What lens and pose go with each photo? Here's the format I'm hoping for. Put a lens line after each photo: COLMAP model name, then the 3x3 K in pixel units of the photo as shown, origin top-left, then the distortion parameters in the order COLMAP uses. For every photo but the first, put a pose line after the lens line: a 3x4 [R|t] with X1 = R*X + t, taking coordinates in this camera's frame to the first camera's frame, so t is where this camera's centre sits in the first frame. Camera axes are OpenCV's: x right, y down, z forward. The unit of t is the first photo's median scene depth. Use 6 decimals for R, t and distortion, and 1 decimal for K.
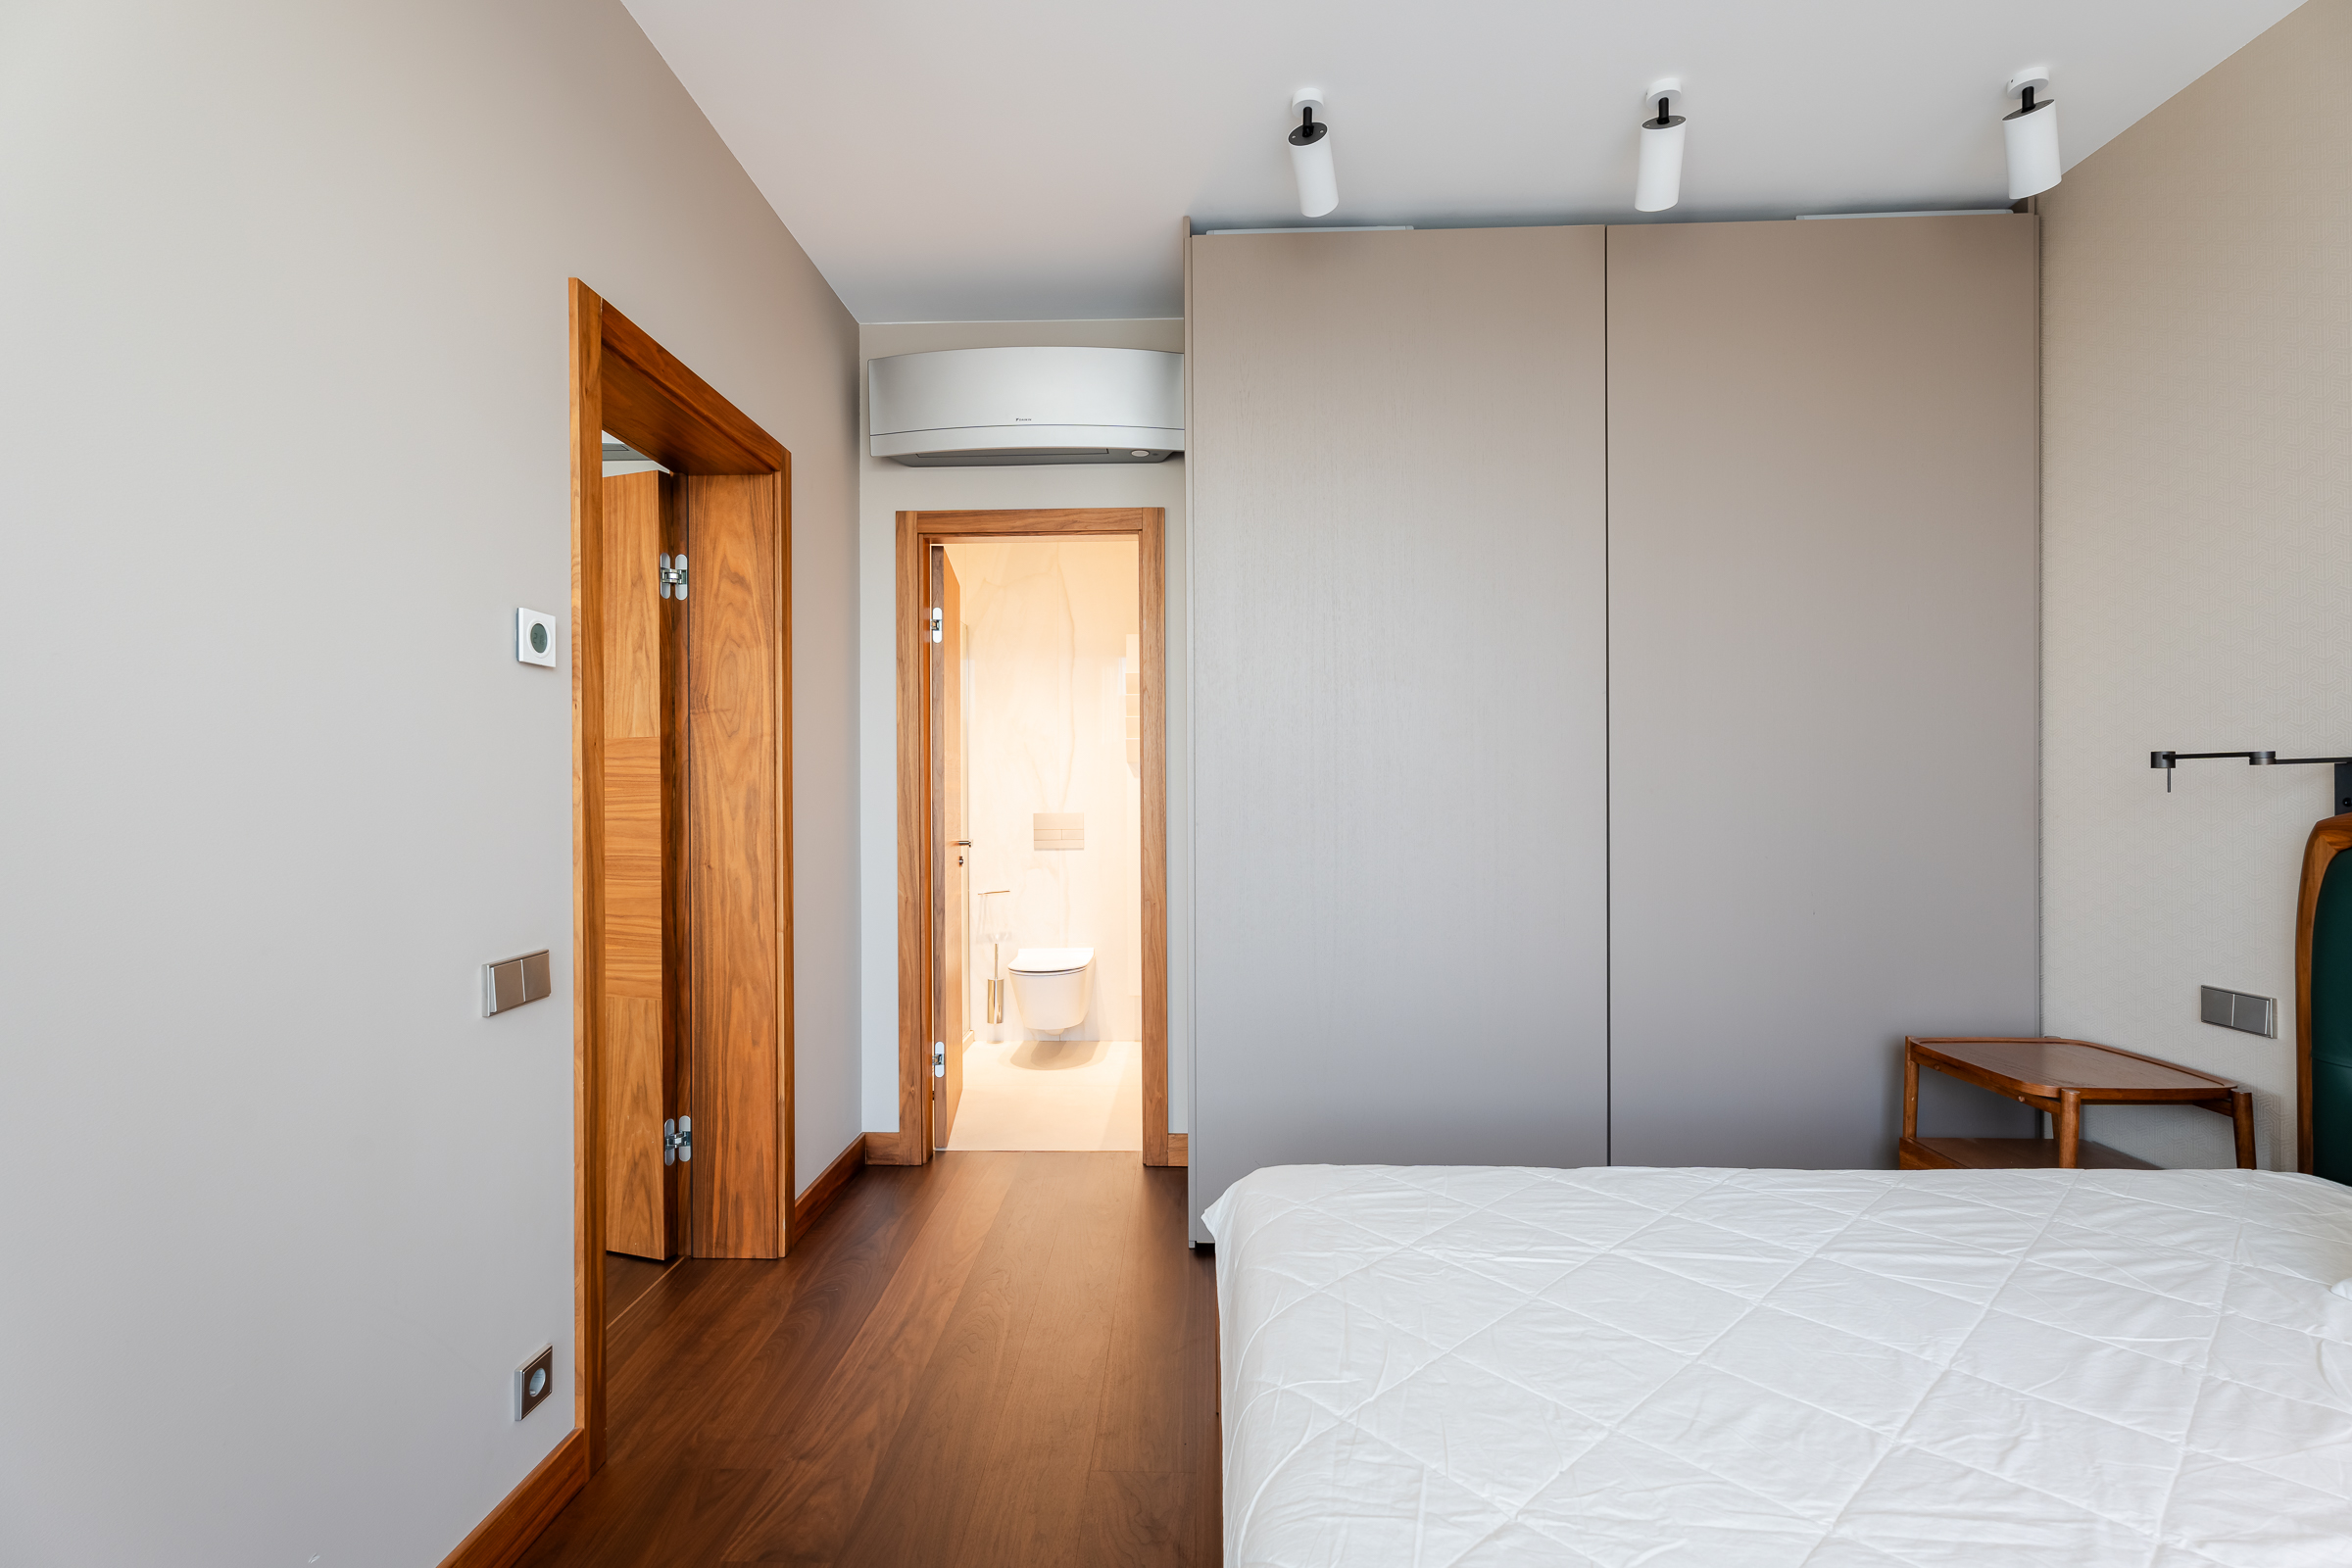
lens RADIAL K [[1038.8, 0, 1165.4], [0, 1038.8, 783.3], [0, 0, 1]] dist [0.003322, -0.000202]
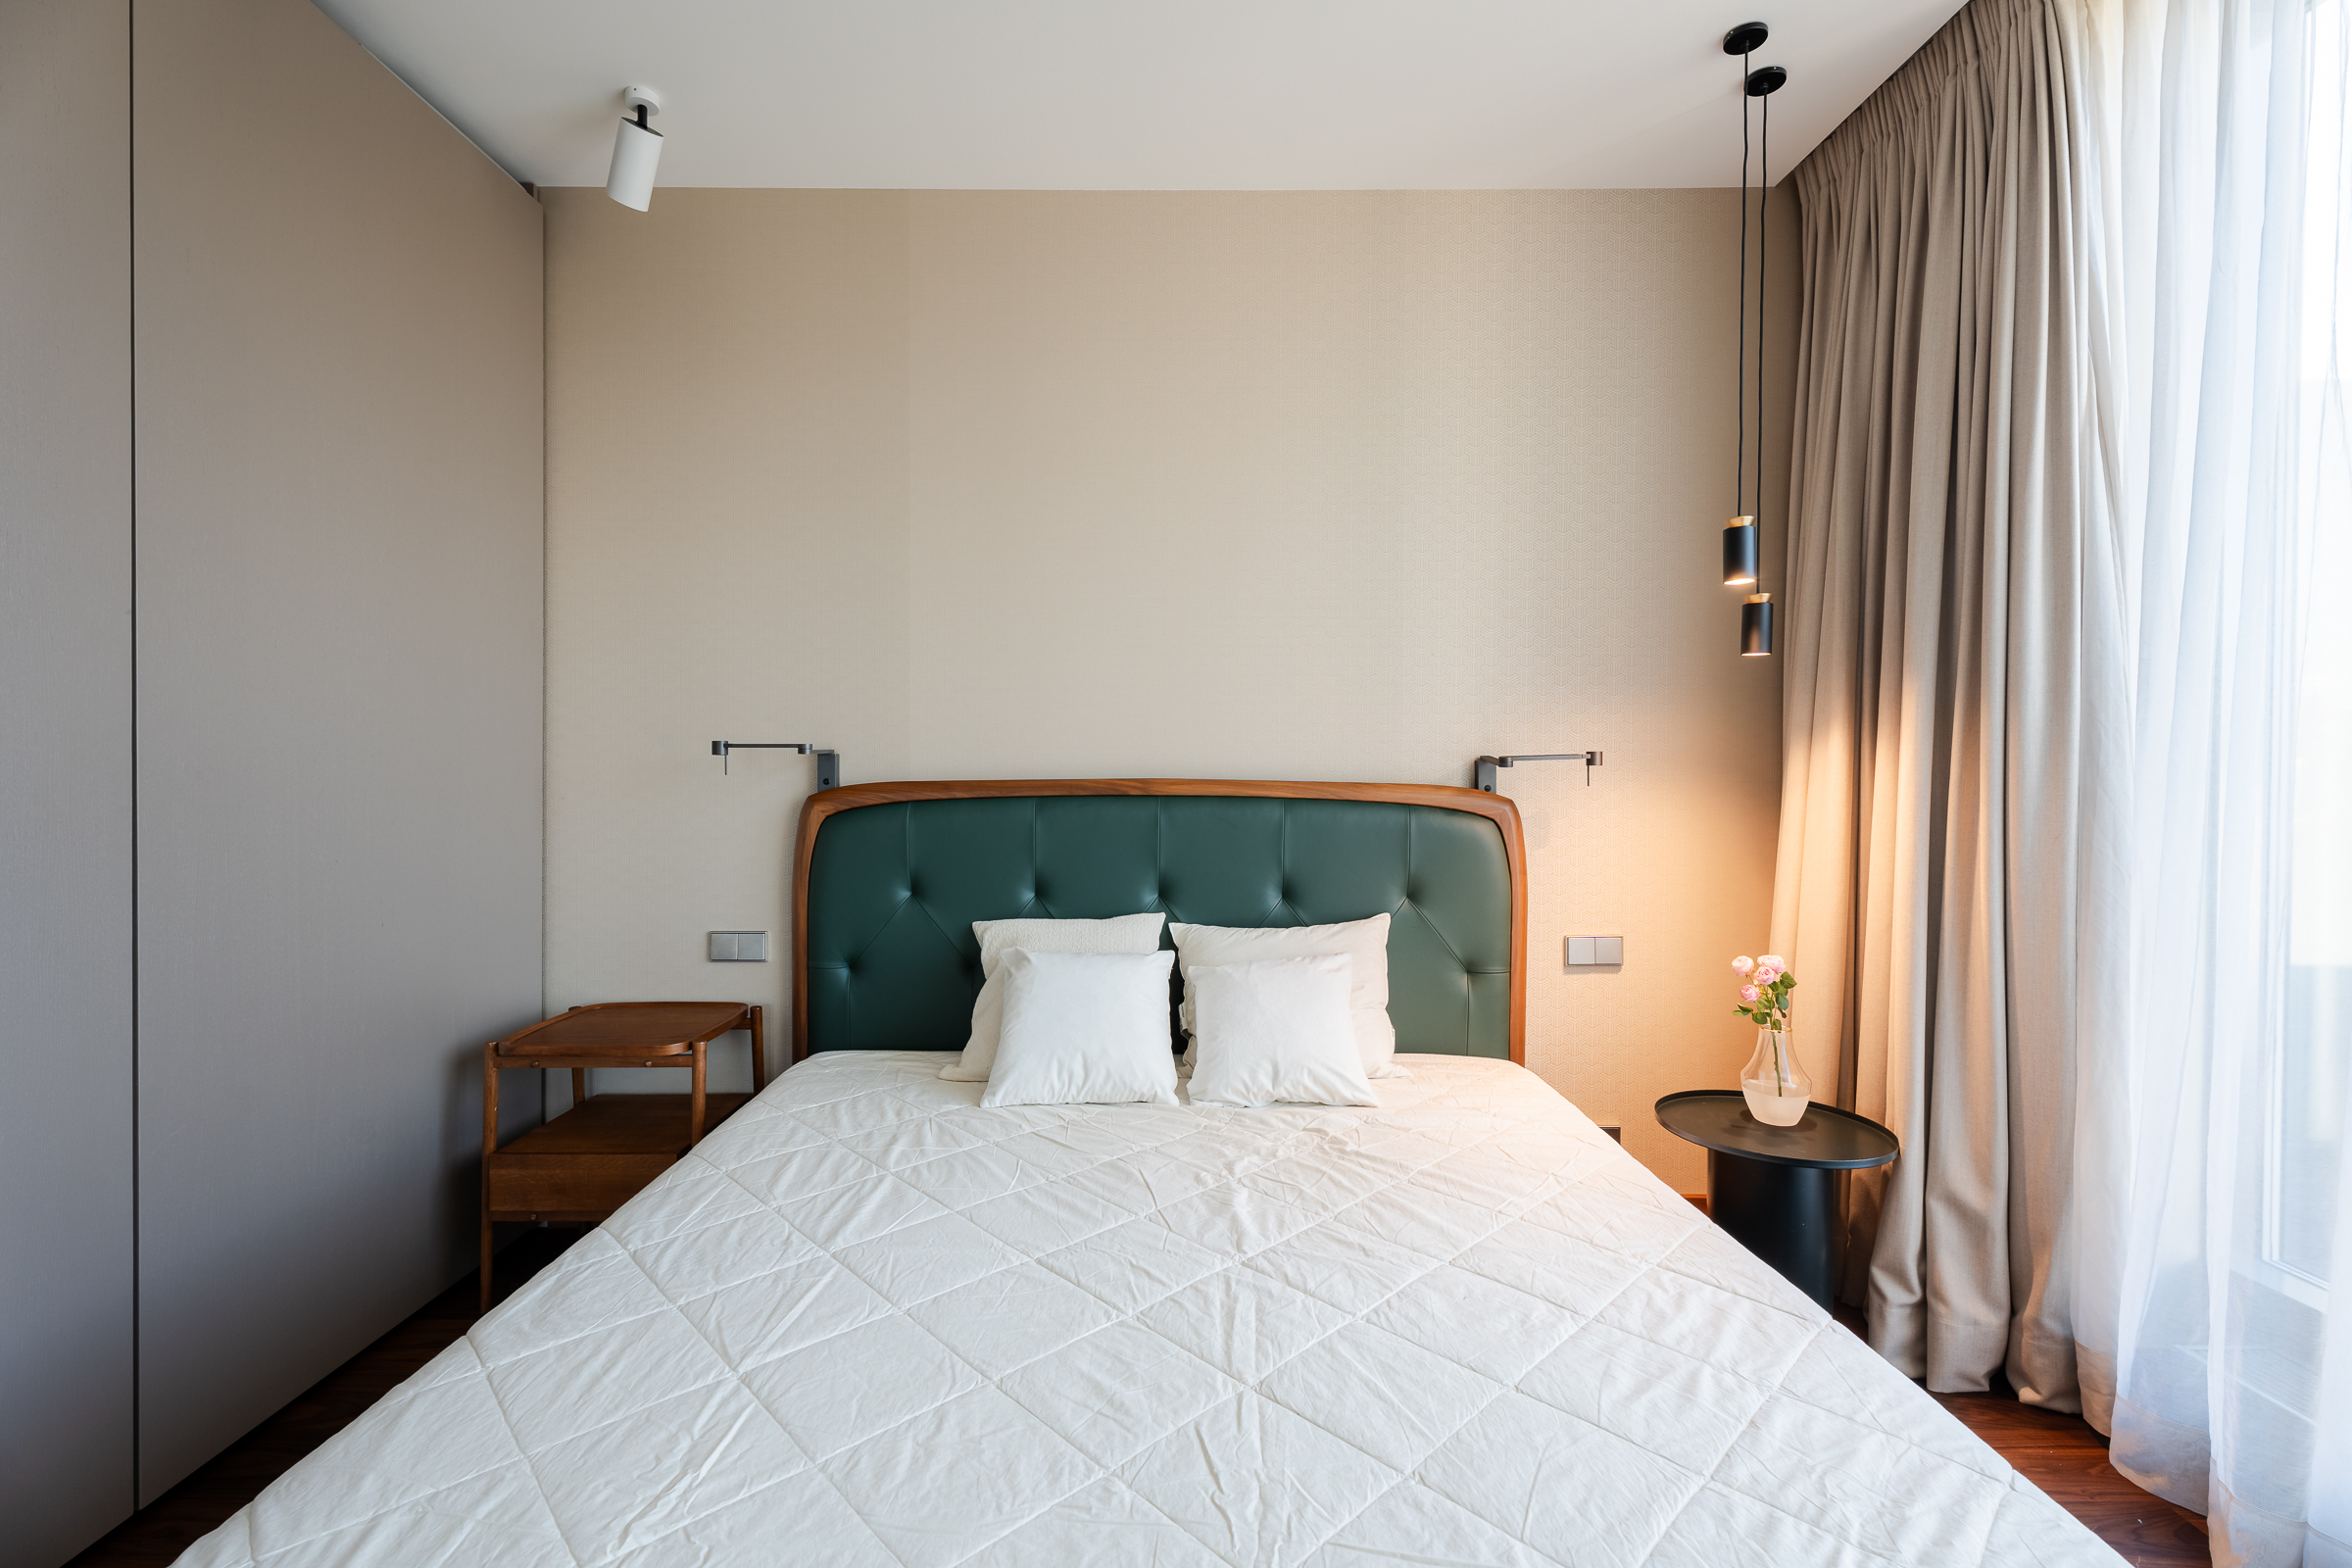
lens RADIAL K [[1038.8, 0, 1165.4], [0, 1038.8, 783.3], [0, 0, 1]] dist [0.003322, -0.000202]
pose [[-0.025834, -0.009998, 0.999616, -0.314513], [-0.007907, 0.999921, 0.009797, 0.003090], [-0.999635, -0.007651, -0.025911, 0.639506]]
